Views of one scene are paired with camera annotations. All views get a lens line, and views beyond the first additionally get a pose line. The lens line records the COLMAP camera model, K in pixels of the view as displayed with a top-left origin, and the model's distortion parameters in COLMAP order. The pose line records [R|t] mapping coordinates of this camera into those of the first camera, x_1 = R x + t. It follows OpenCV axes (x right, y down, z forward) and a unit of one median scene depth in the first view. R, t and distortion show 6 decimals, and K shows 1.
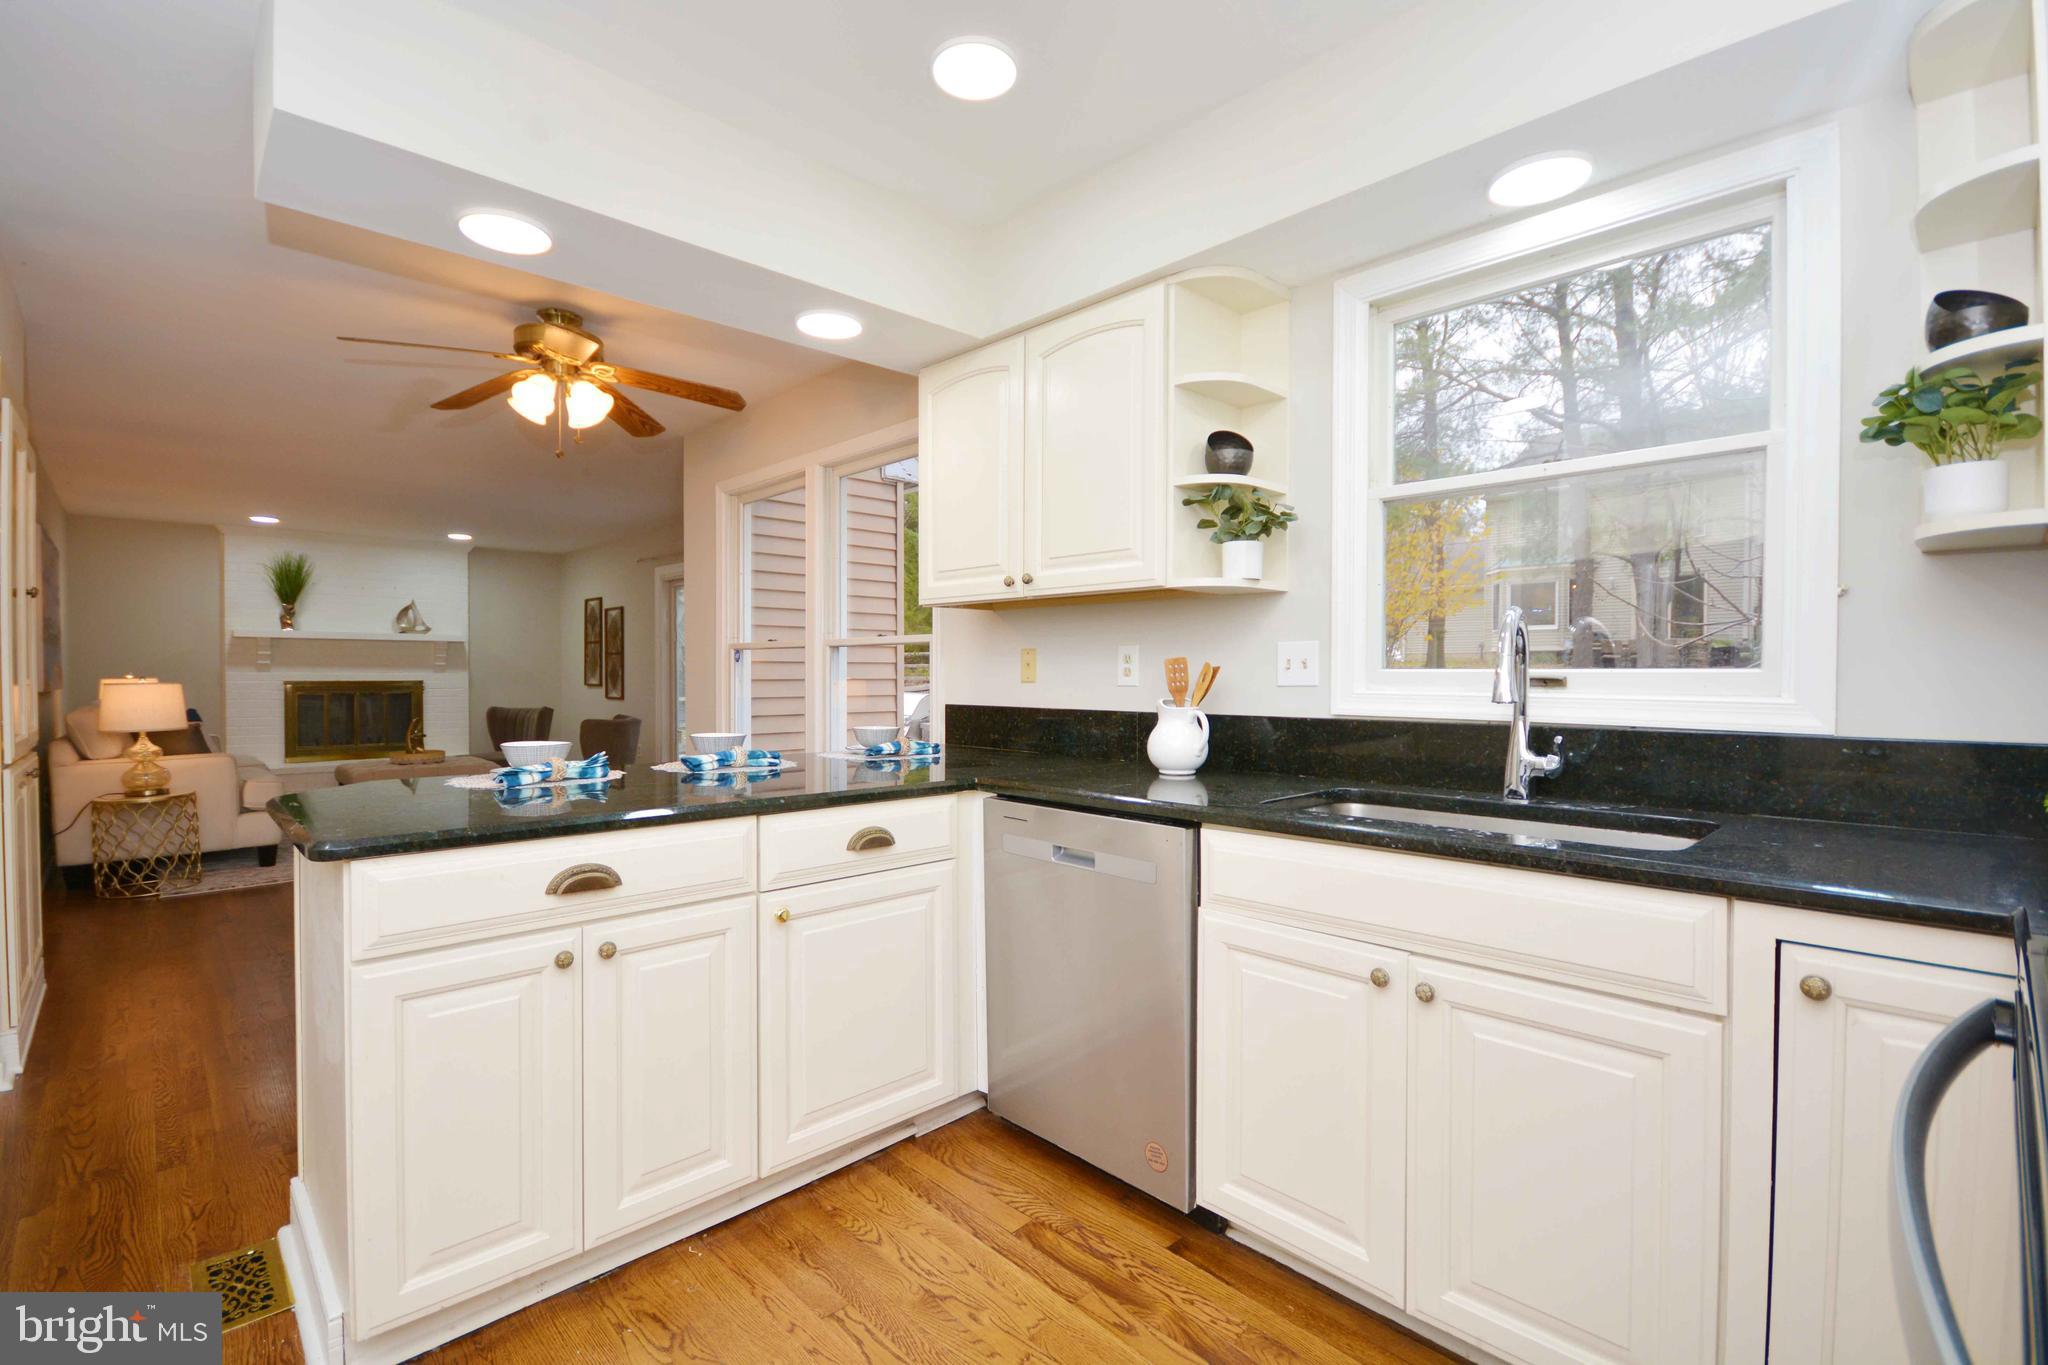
lens RADIAL K [[913.4, 0, 1035.2], [0, 913.4, 684.3], [0, 0, 1]] dist [0.000178, -0.000235]
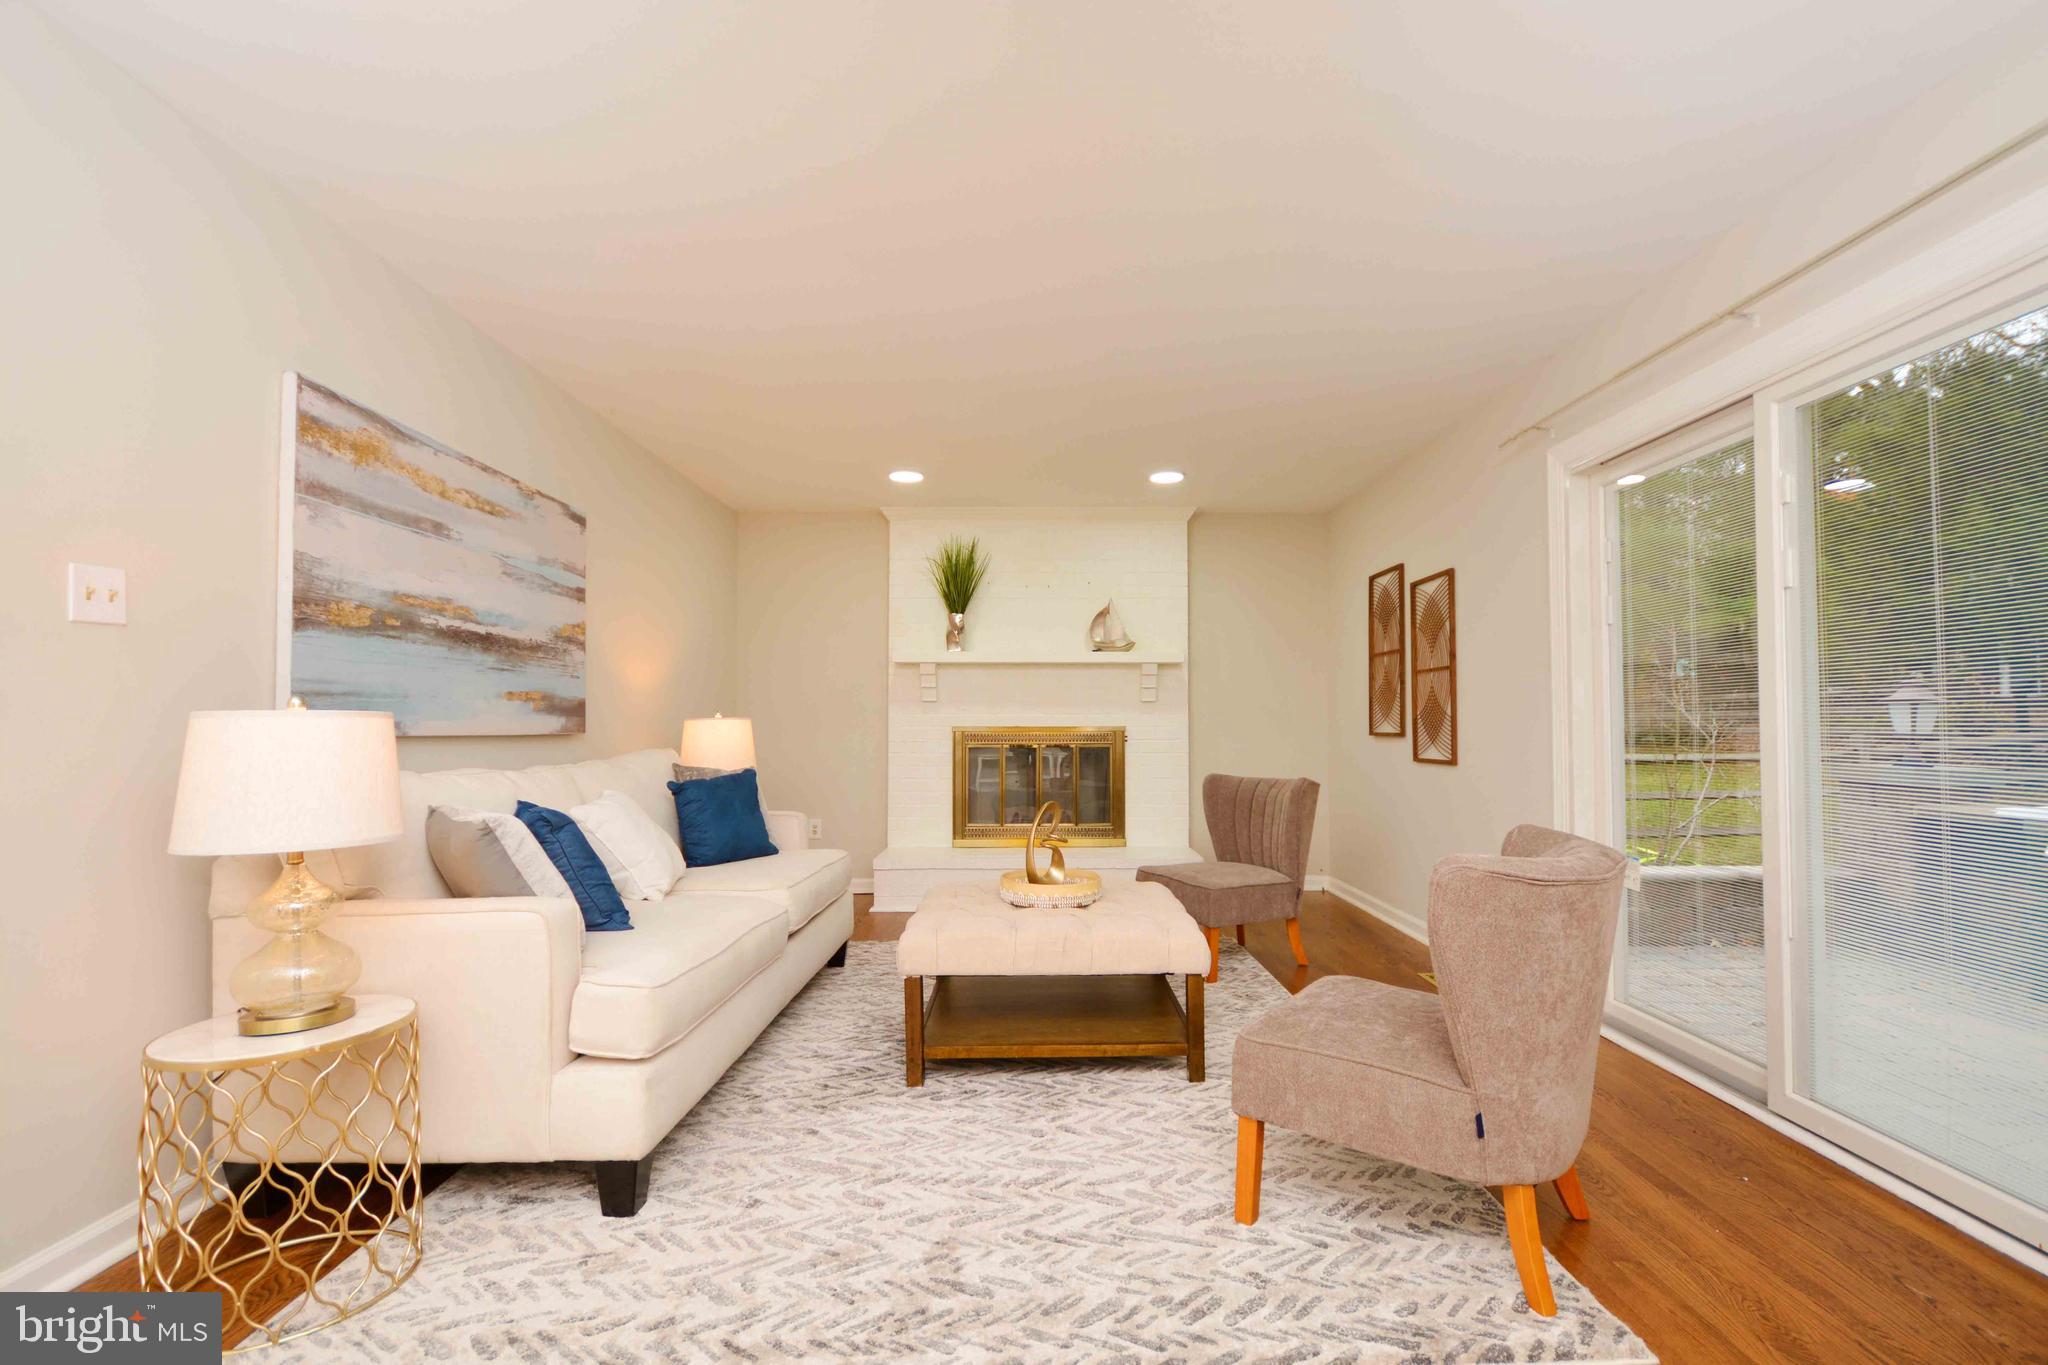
lens RADIAL K [[913.4, 0, 1035.2], [0, 913.4, 684.3], [0, 0, 1]] dist [0.000178, -0.000235]
pose [[0.712325, -0.032872, -0.701079, -0.282162], [-0.006339, 0.998561, -0.053261, 0.001480], [0.701821, 0.042383, 0.711092, 0.526265]]
